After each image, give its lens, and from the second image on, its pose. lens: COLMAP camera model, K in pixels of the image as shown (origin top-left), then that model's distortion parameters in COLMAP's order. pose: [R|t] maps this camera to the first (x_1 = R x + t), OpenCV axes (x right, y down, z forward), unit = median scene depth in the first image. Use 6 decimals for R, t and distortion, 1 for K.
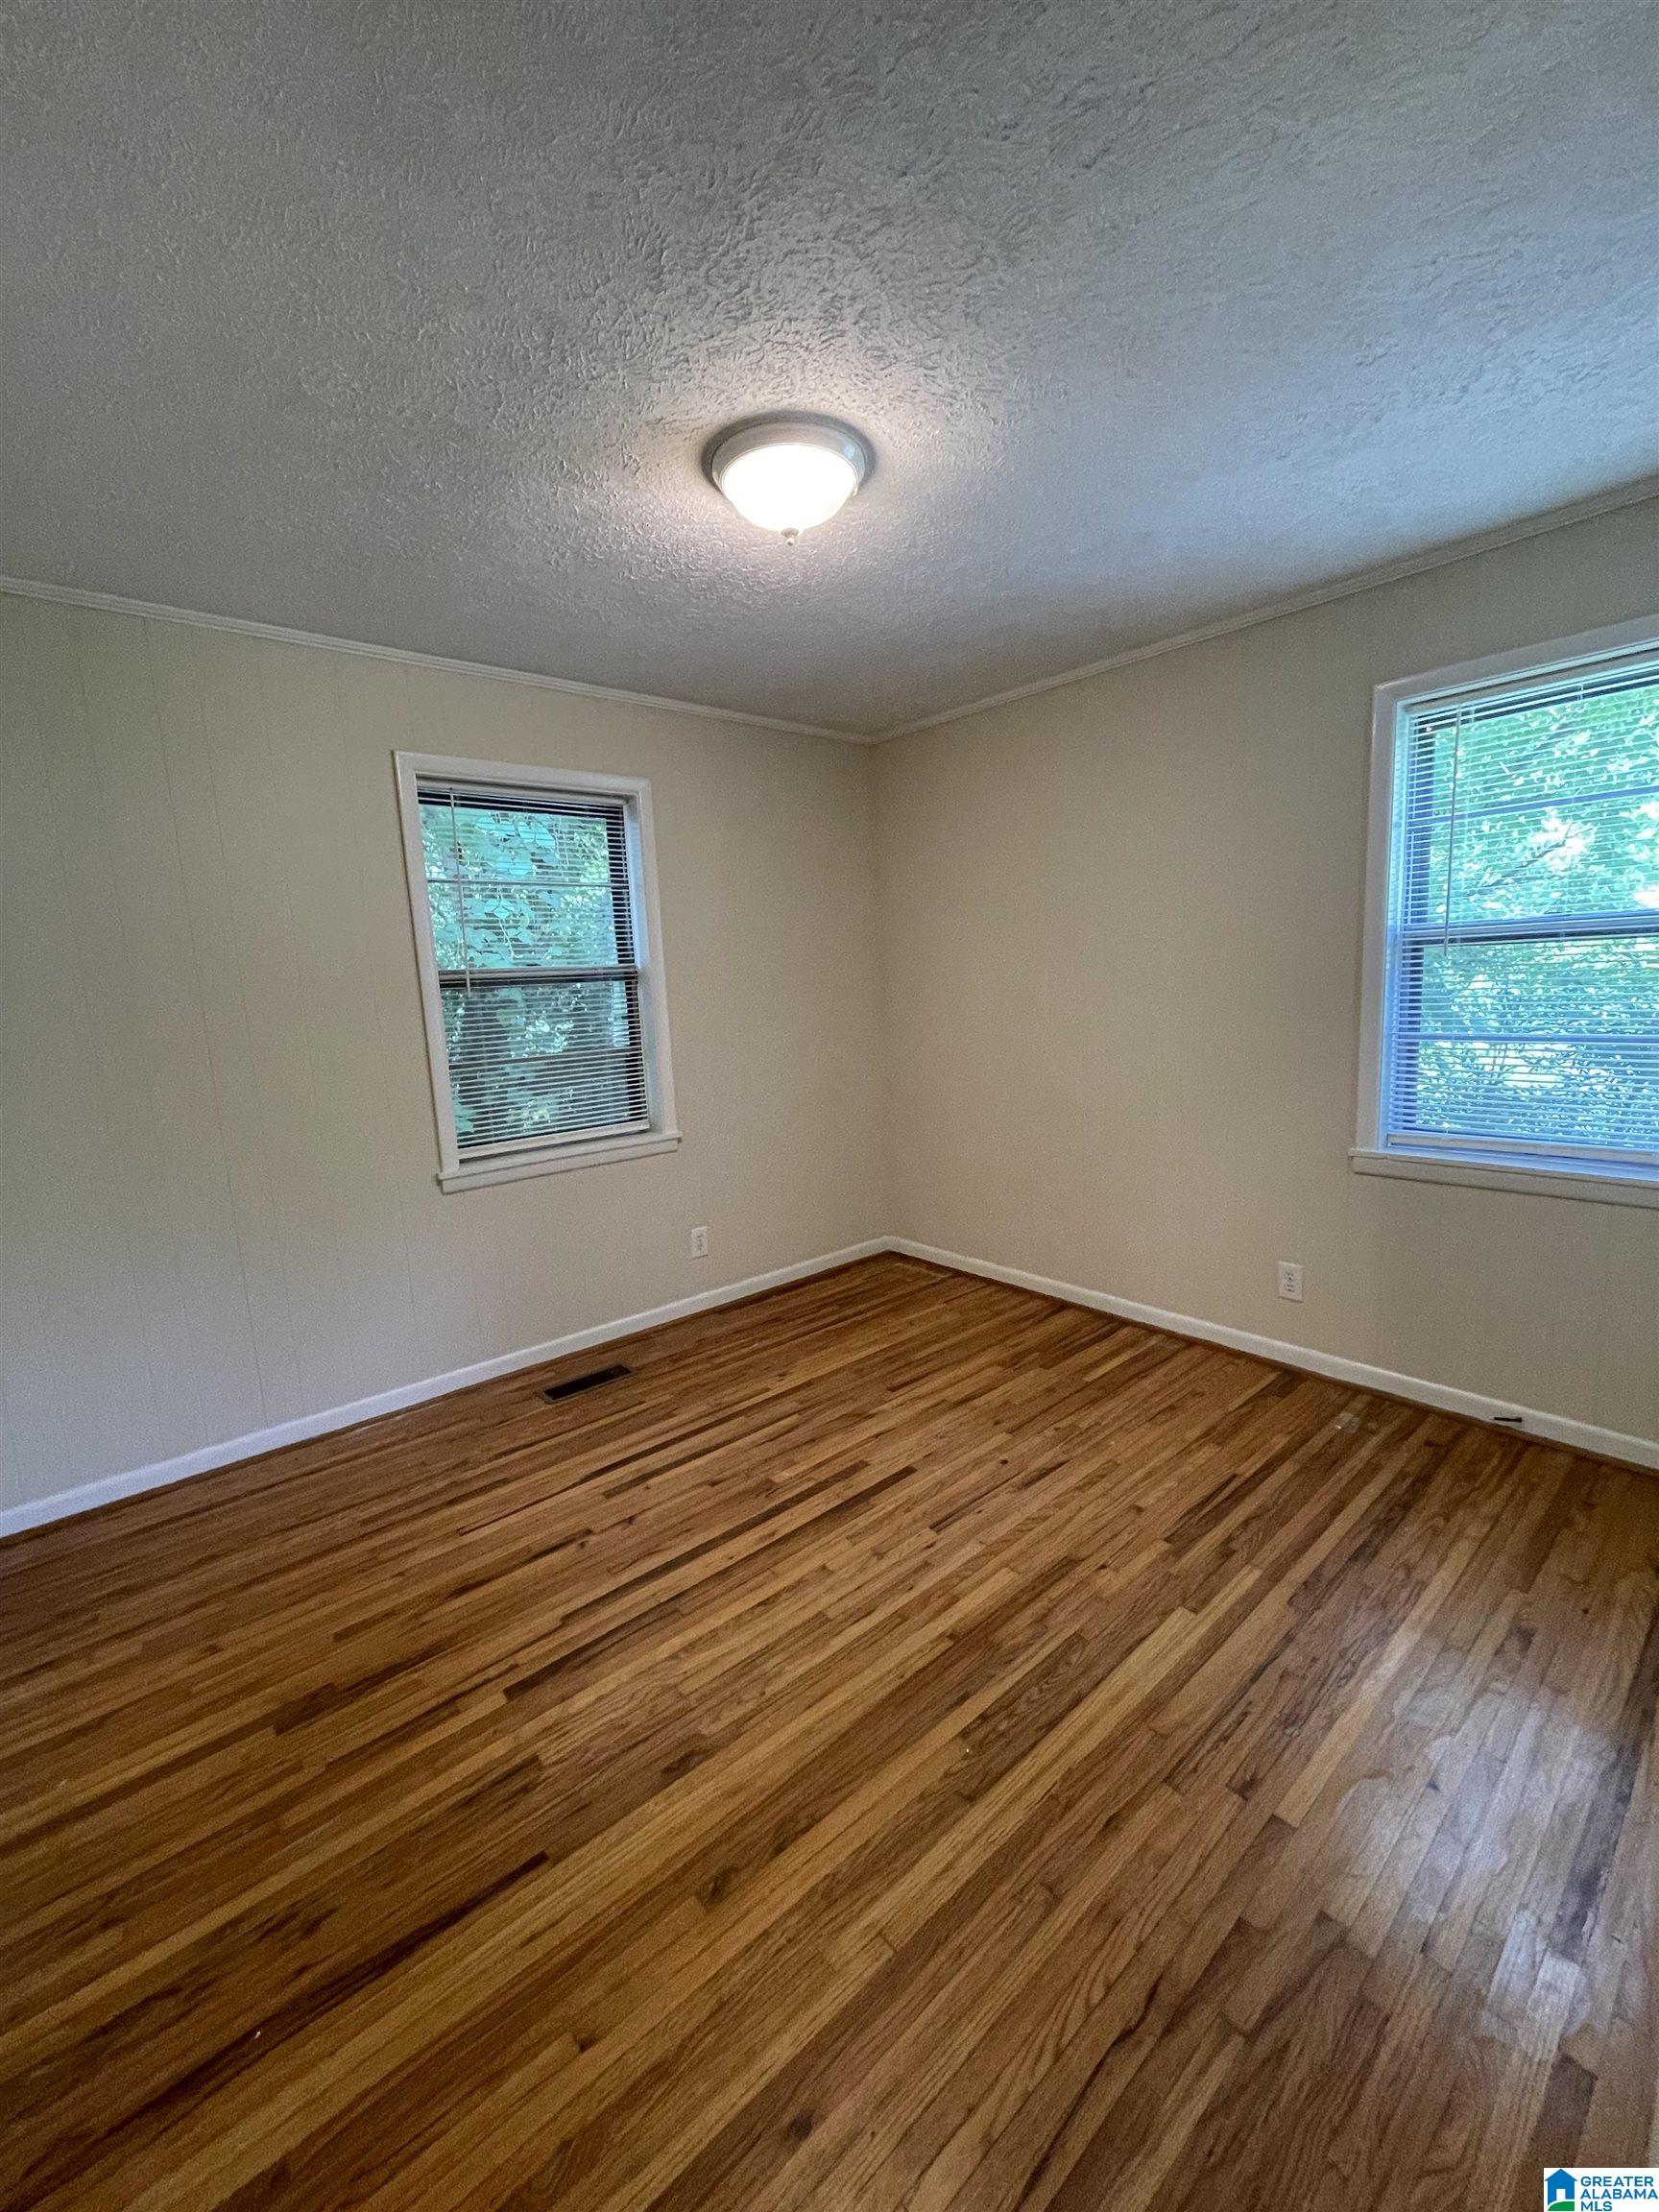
lens RADIAL K [[894.9, 0, 829.5], [0, 894.9, 1106.0], [0, 0, 1]] dist [-0.001404, -0.000350]
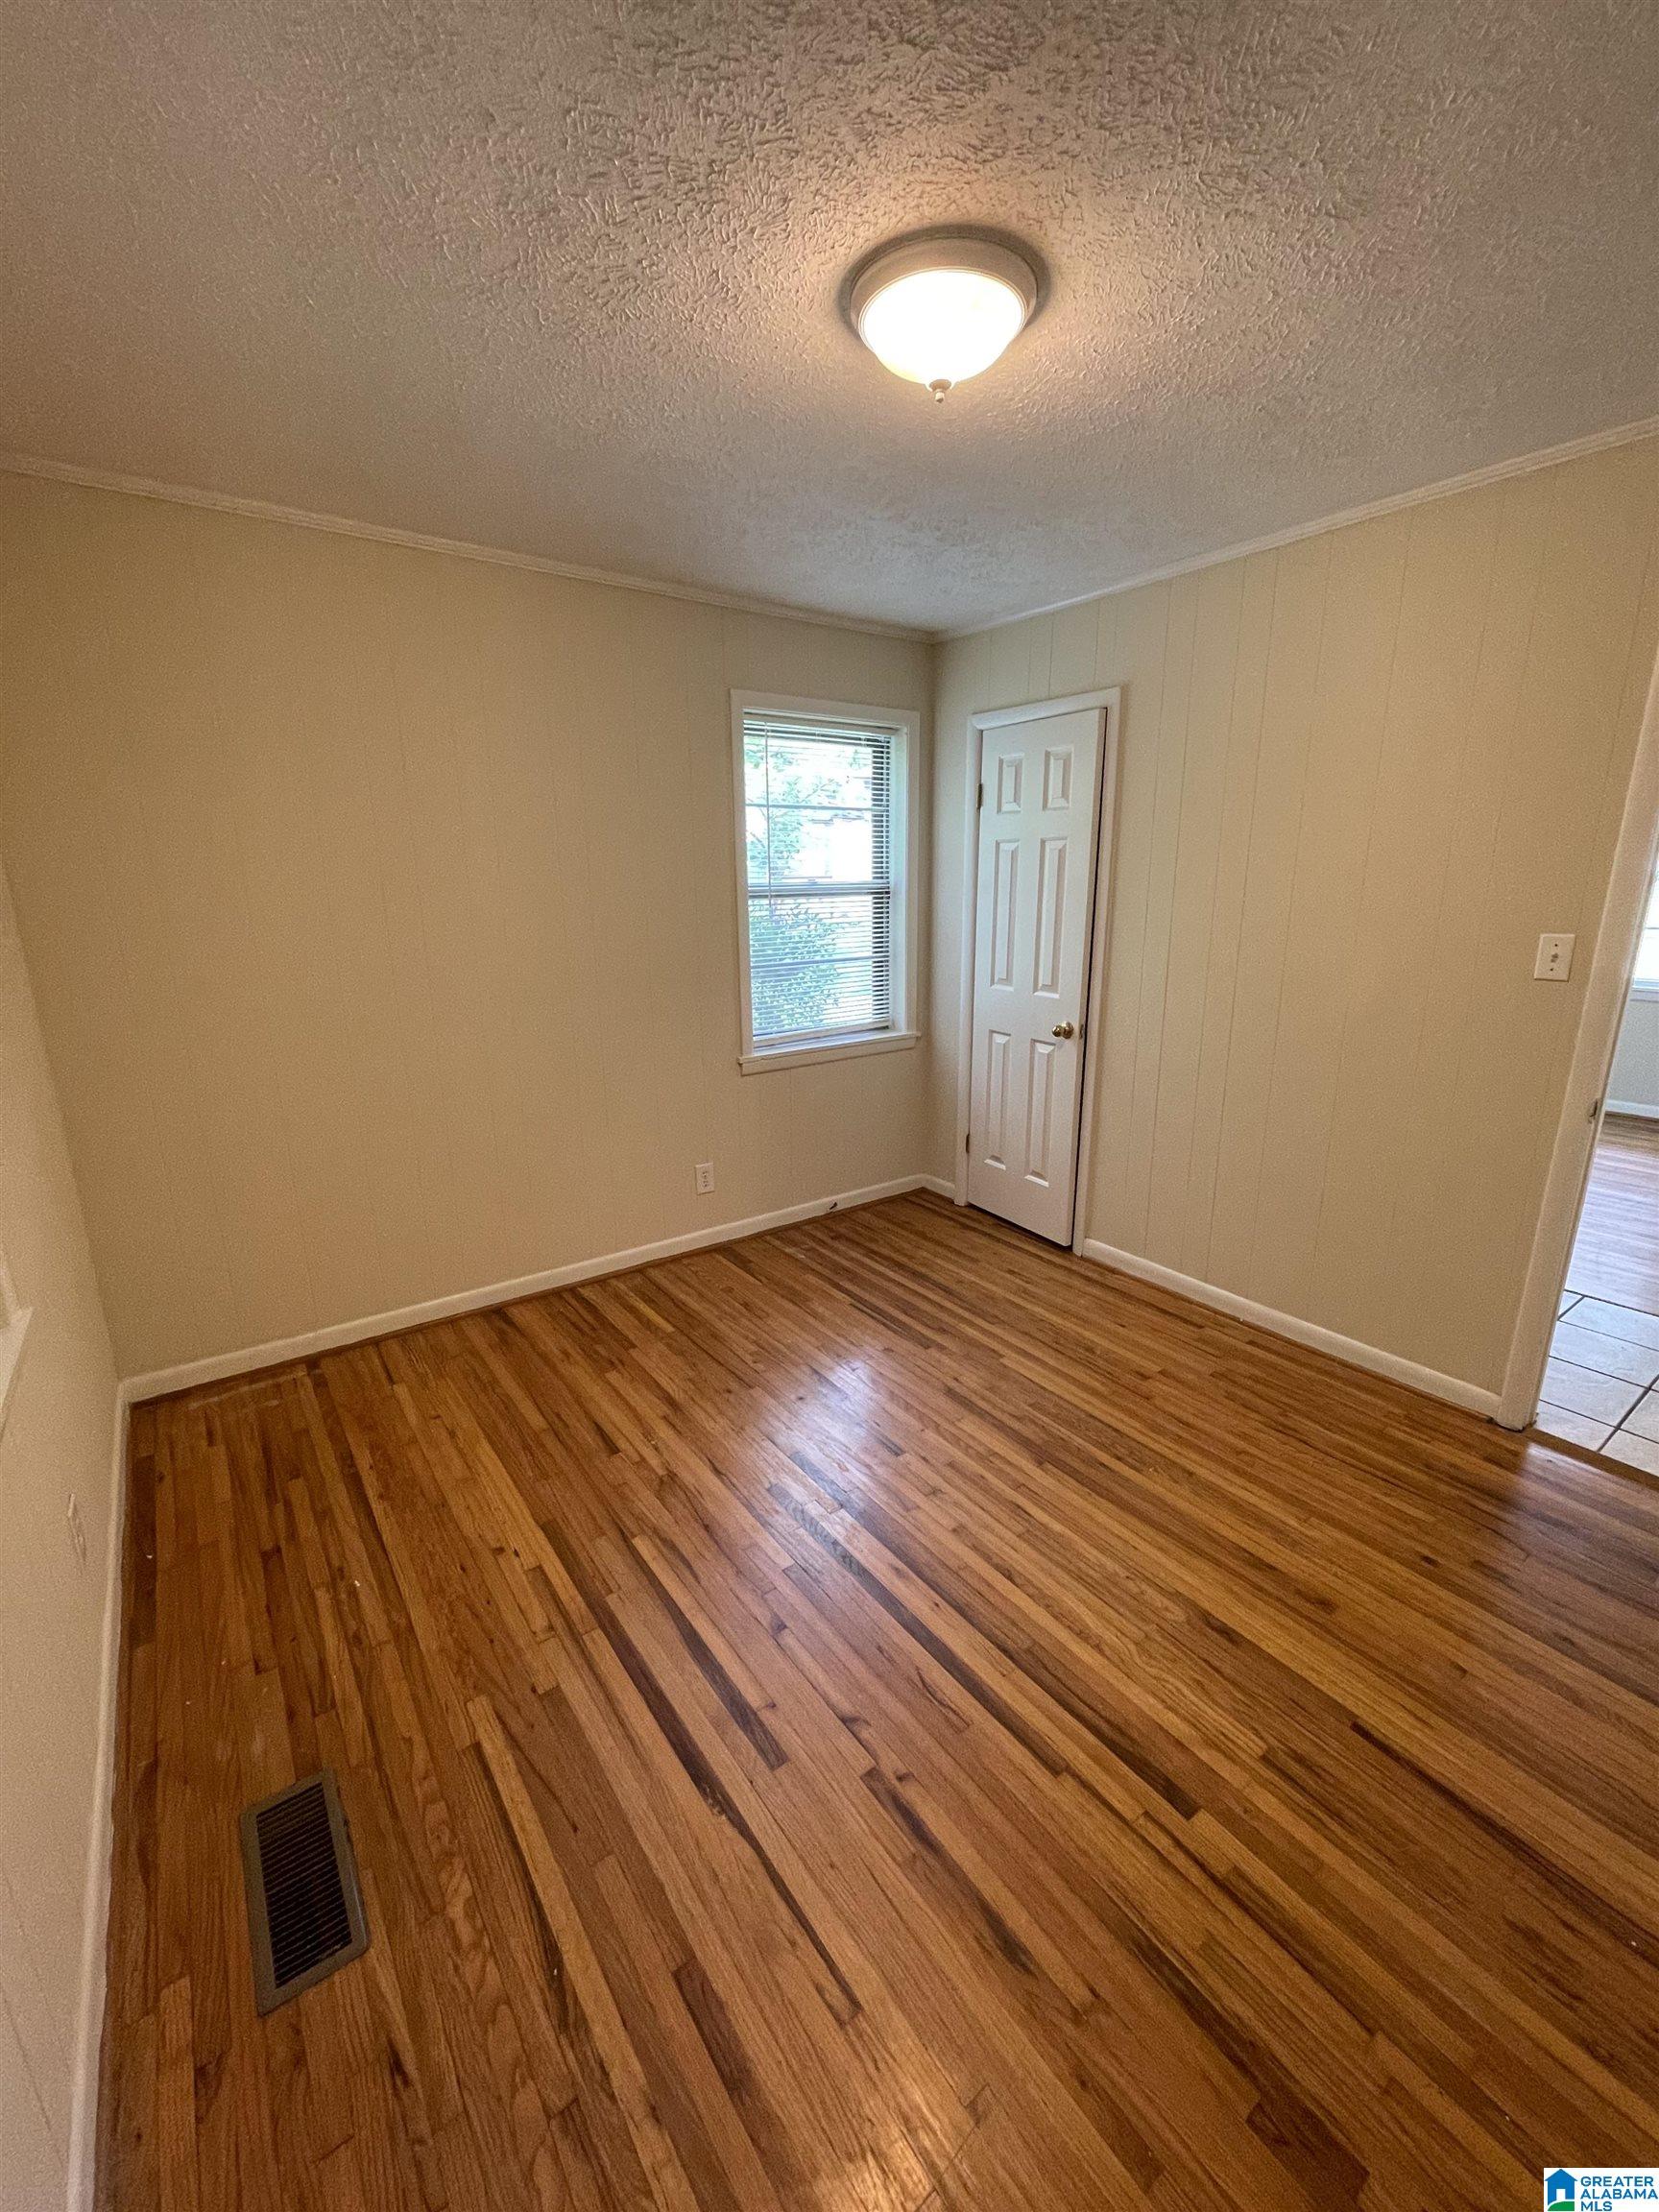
lens RADIAL K [[894.9, 0, 829.5], [0, 894.9, 1106.0], [0, 0, 1]] dist [-0.001404, -0.000350]
pose [[0.083246, -0.203758, 0.975476, -0.738629], [0.150827, 0.970173, 0.189779, -0.120319], [-0.985049, 0.131330, 0.111495, 0.808078]]
